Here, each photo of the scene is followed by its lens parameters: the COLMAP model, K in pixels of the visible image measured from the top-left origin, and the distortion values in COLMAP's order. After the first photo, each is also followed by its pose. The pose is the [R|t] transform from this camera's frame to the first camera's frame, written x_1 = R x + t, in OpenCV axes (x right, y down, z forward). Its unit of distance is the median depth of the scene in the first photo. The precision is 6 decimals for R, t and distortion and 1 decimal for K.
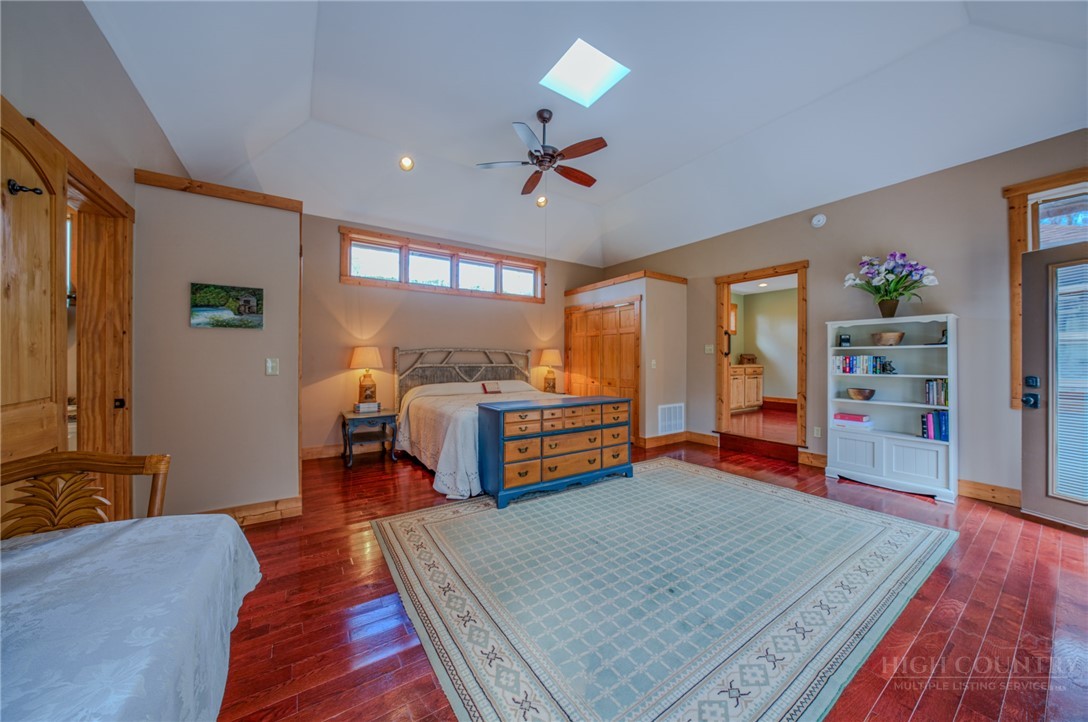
lens RADIAL K [[368.8, 0, 538.6], [0, 368.8, 359.1], [0, 0, 1]] dist [-0.019427, 0.000416]
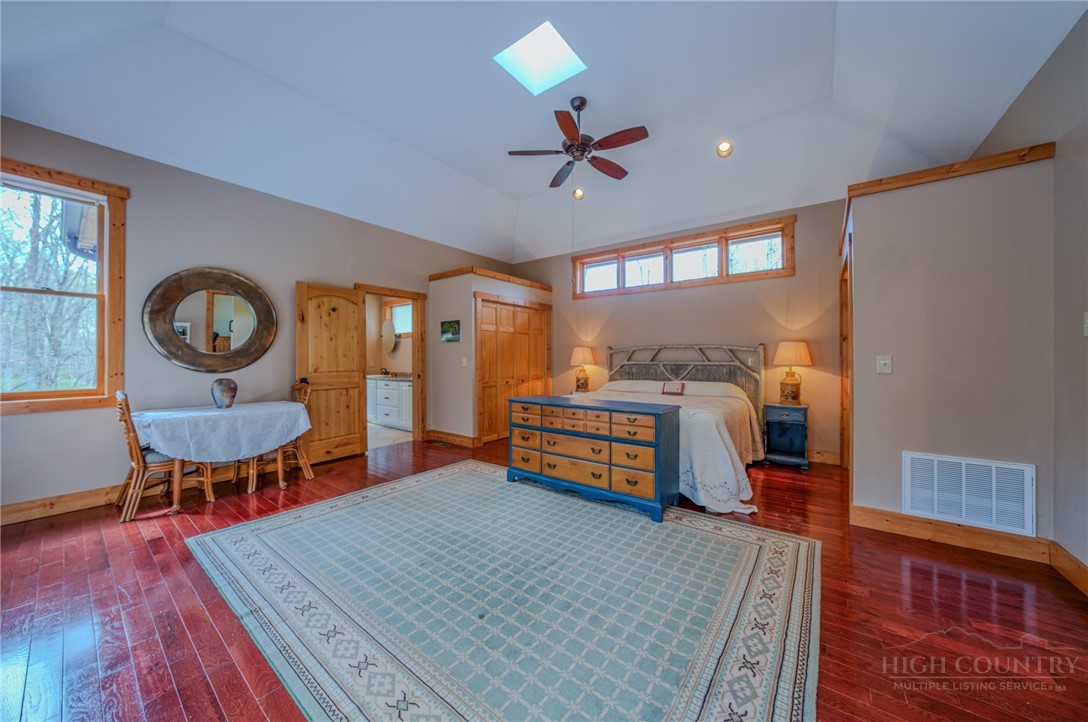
lens RADIAL K [[368.8, 0, 544.9], [0, 368.8, 359.1], [0, 0, 1]] dist [-0.019427, 0.000416]
pose [[0.341003, 0.000194, -0.940062, 0.874114], [0.005454, 0.999983, 0.002185, 0.003907], [0.940046, -0.005873, 0.340996, 0.574555]]
